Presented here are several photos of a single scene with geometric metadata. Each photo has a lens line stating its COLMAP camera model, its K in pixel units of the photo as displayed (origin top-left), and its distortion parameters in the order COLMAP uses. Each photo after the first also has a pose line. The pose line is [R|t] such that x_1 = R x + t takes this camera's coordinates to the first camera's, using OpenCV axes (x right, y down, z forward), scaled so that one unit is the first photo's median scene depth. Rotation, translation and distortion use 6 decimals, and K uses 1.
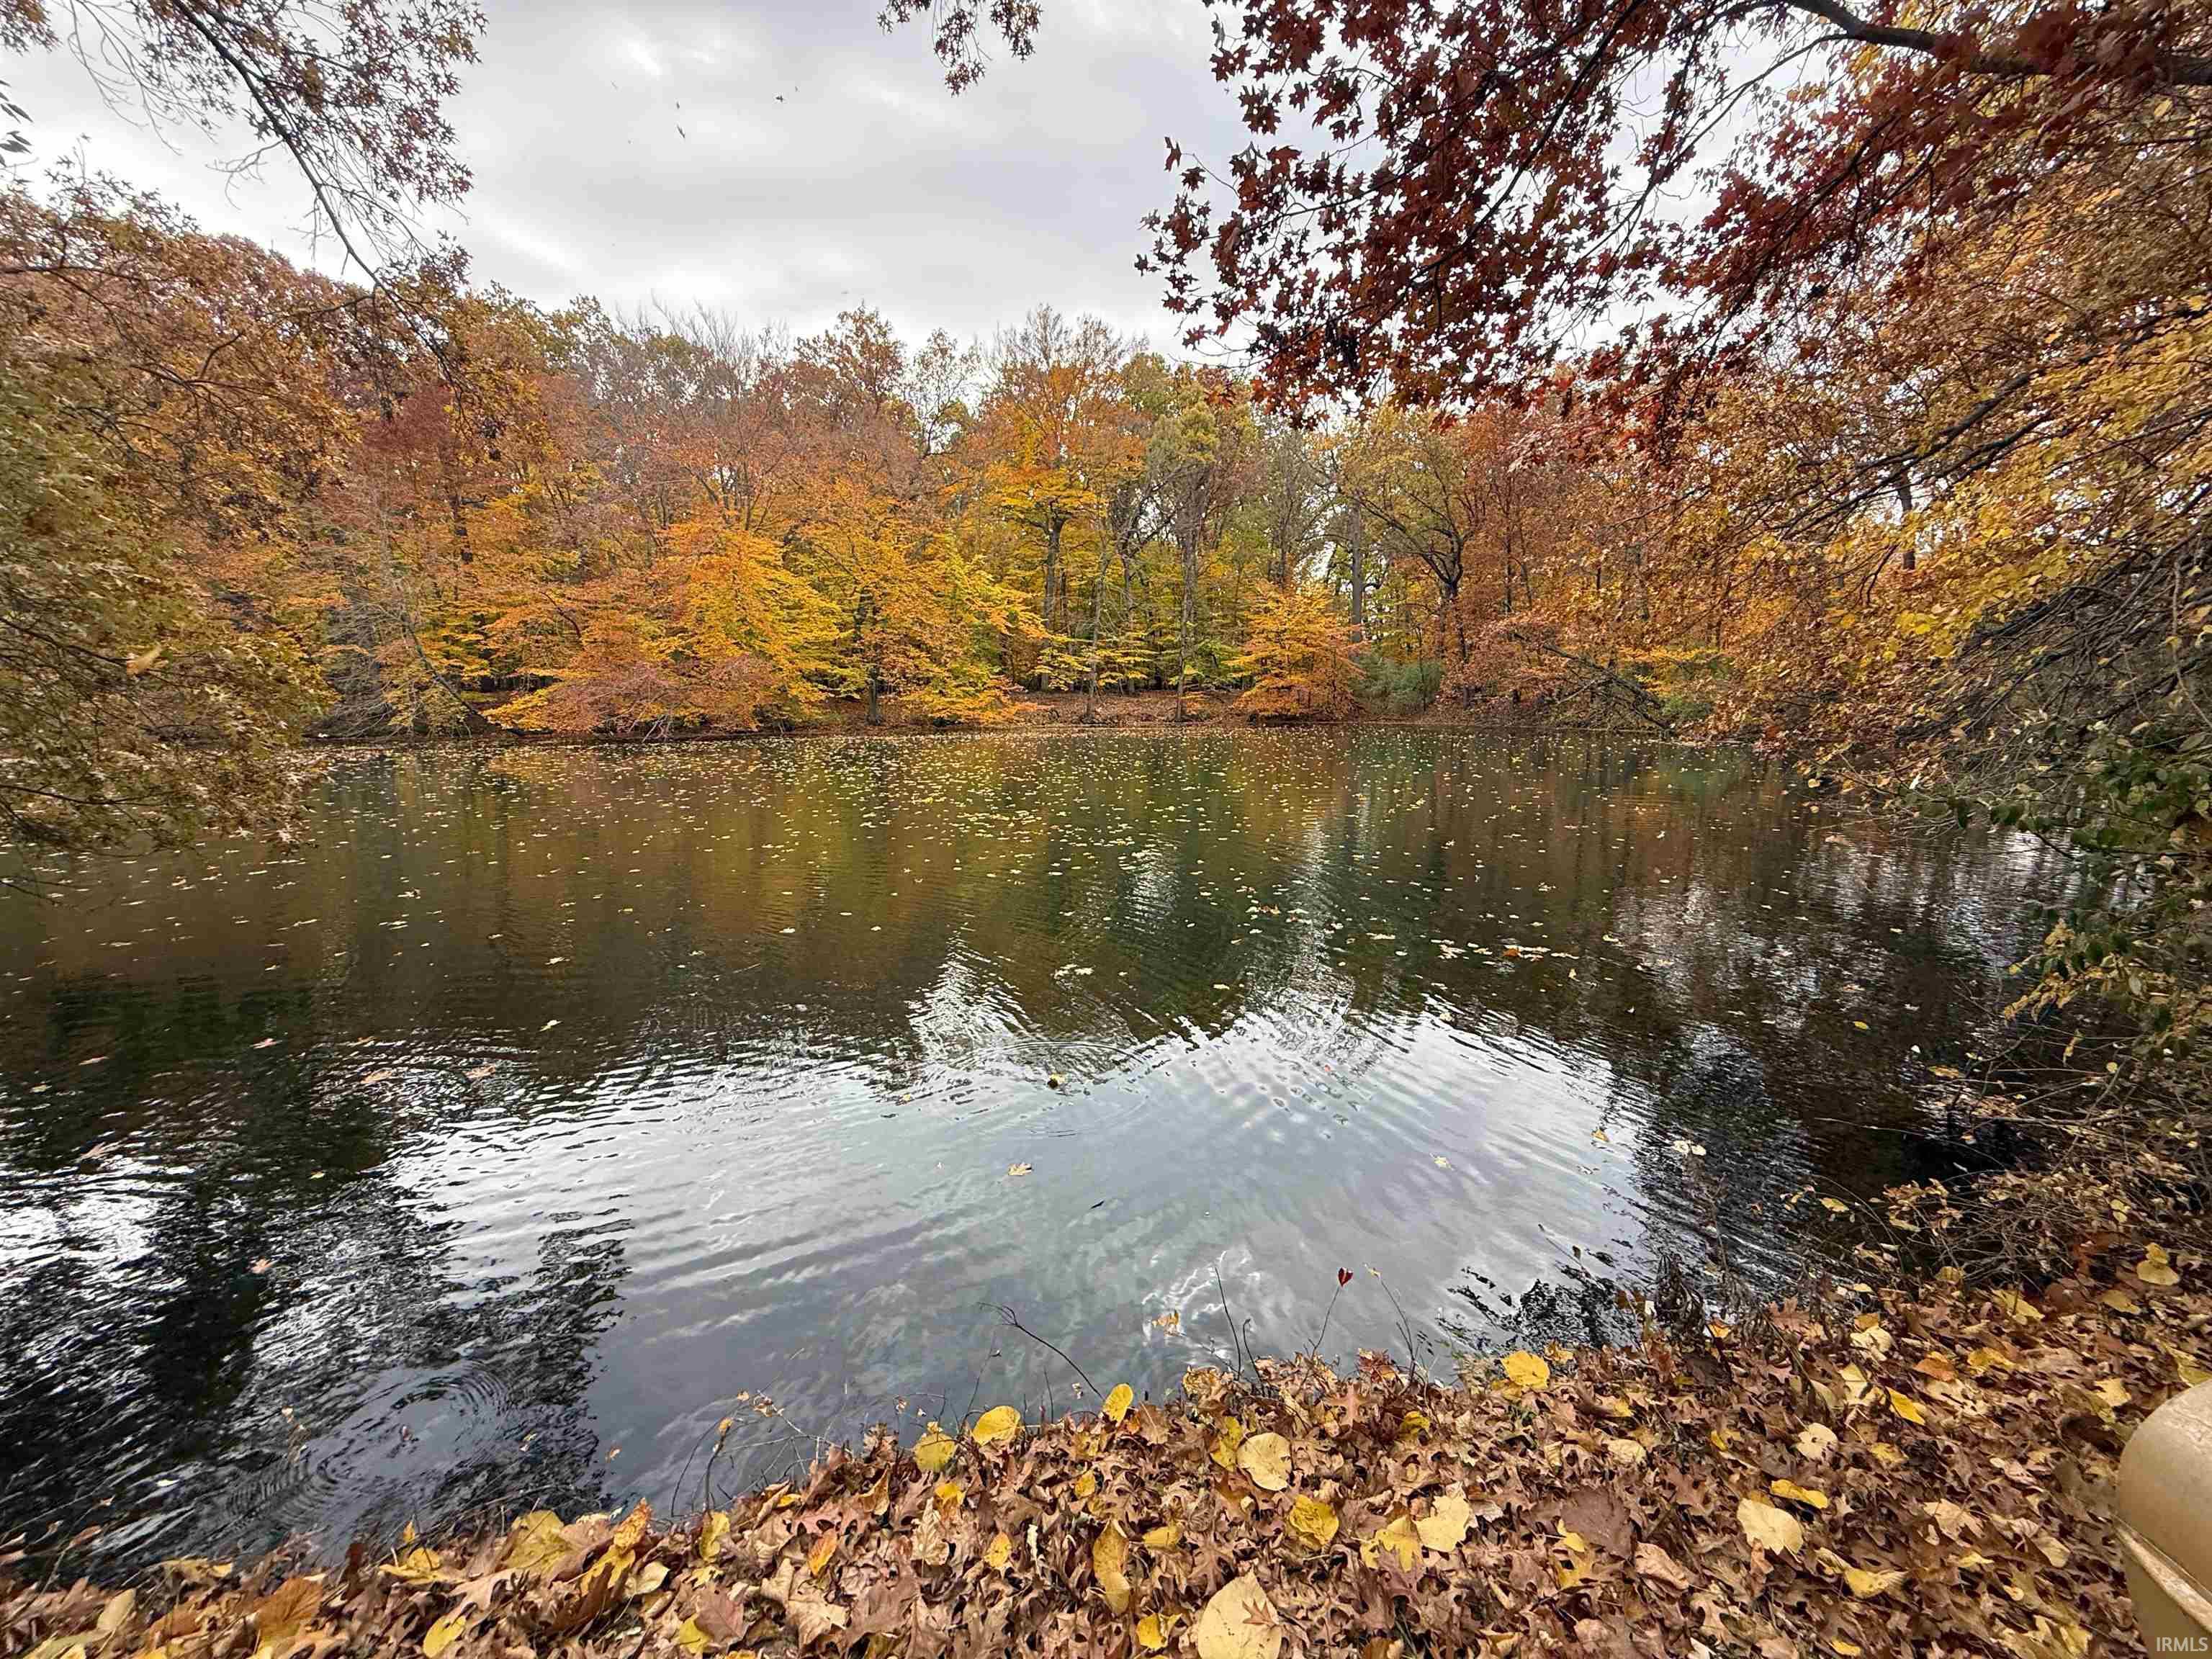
lens RADIAL K [[897.9, 0, 1106.0], [0, 897.9, 829.5], [0, 0, 1]] dist [-0.000237, -0.000160]
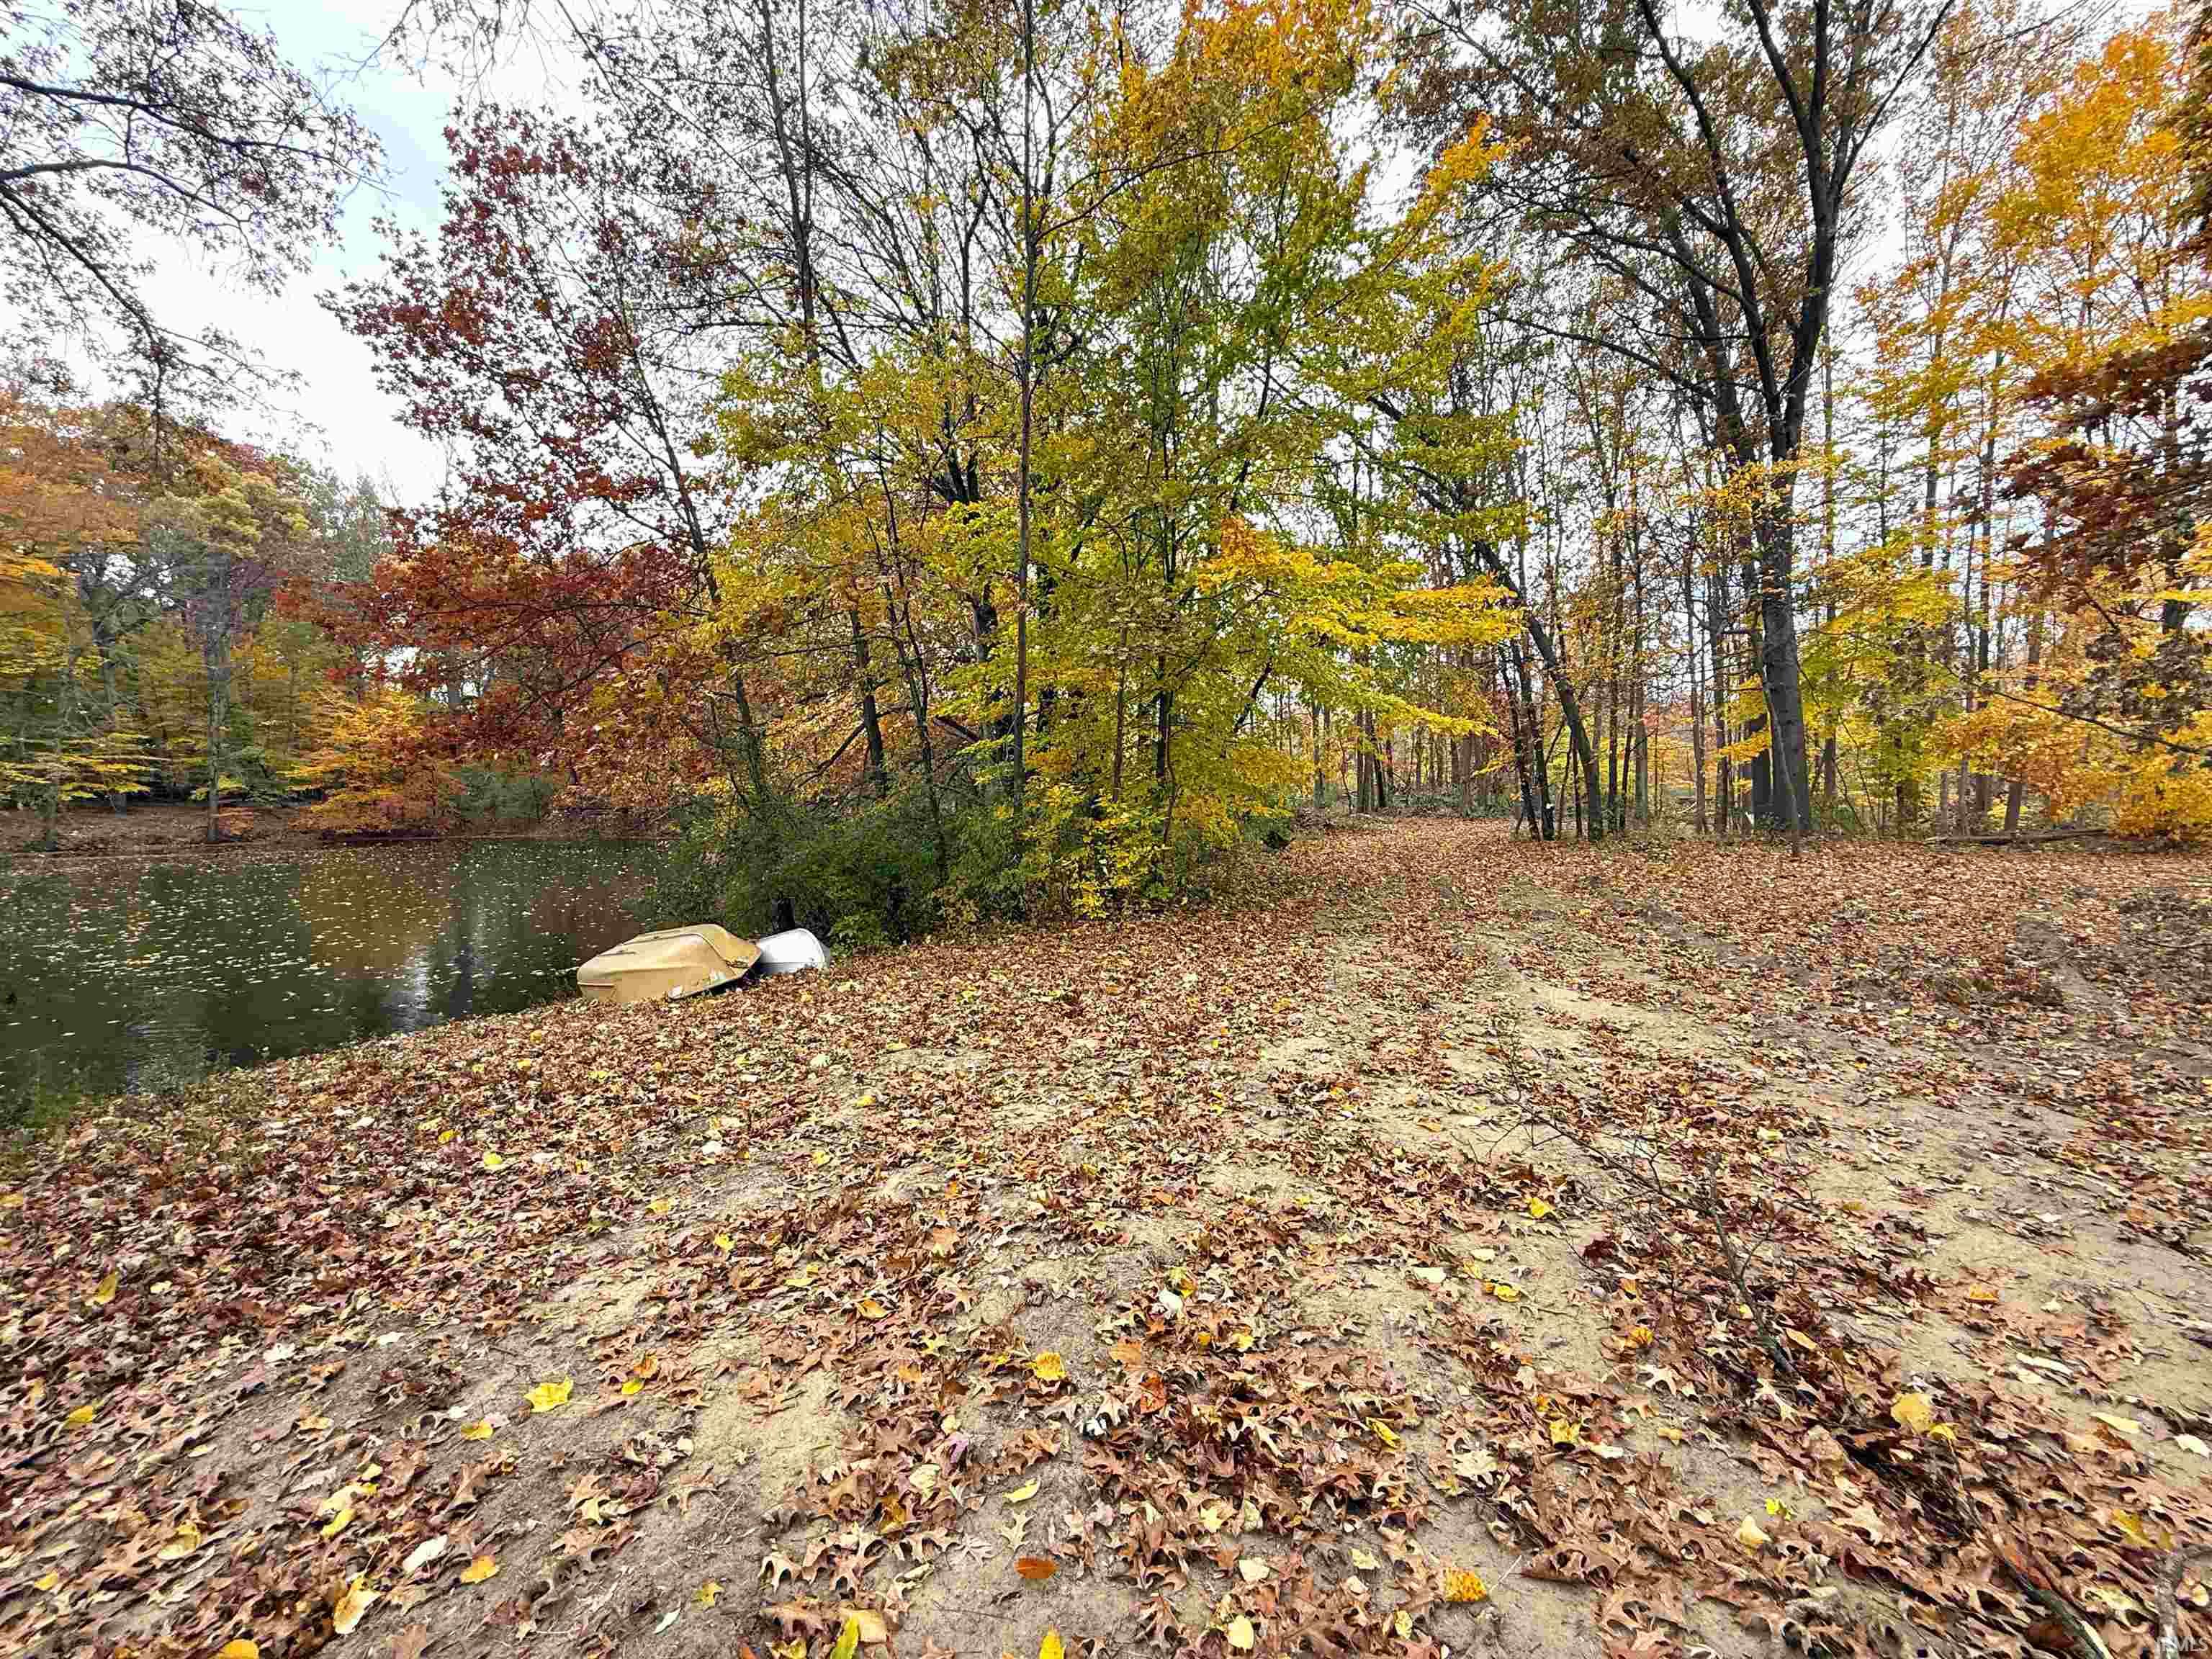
lens RADIAL K [[897.9, 0, 1106.0], [0, 897.9, 829.5], [0, 0, 1]] dist [-0.000237, -0.000160]
pose [[0.641630, -0.025135, 0.766602, -0.021783], [0.119789, 0.990483, -0.067785, 0.022202], [-0.757602, 0.135323, 0.638534, -0.154054]]
